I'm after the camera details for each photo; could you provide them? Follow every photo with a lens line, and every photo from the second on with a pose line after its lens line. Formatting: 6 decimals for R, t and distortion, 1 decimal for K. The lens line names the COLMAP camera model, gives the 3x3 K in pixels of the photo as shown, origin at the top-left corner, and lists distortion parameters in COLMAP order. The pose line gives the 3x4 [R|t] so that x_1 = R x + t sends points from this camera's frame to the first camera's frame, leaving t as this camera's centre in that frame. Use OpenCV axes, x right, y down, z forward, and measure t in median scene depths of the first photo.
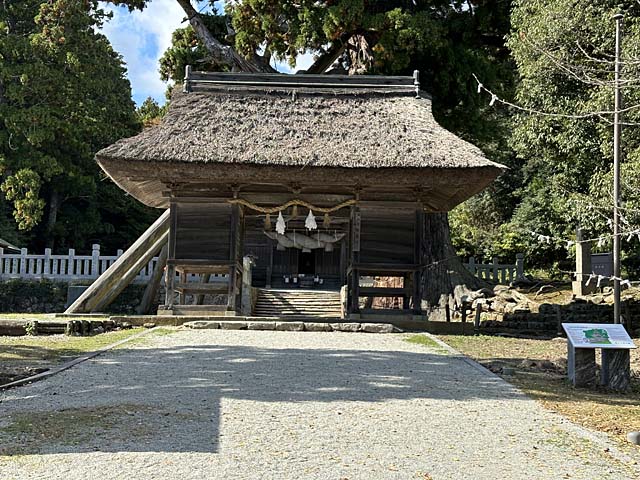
lens RADIAL K [[893.6, 0, 320.0], [0, 893.6, 240.0], [0, 0, 1]] dist [0.230978, 0.003621]
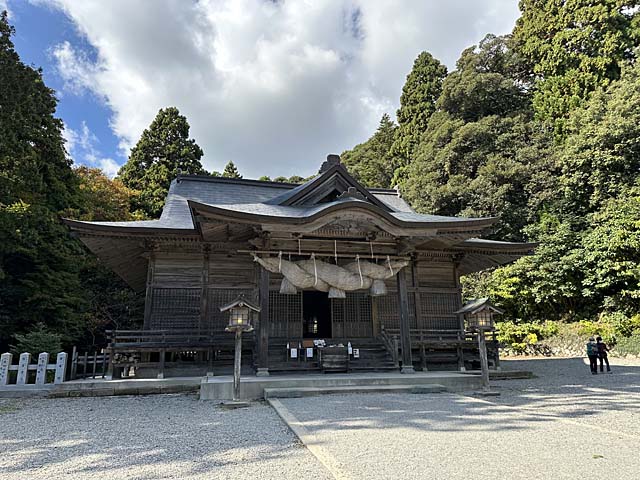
lens RADIAL K [[451.6, 0, 320.0], [0, 451.6, 240.0], [0, 0, 1]] dist [0.001150, -0.001843]
pose [[0.970725, 0.025265, 0.238862, -0.087613], [0.007555, 0.990749, -0.135498, 0.015989], [-0.240076, 0.133336, 0.961553, 0.747477]]
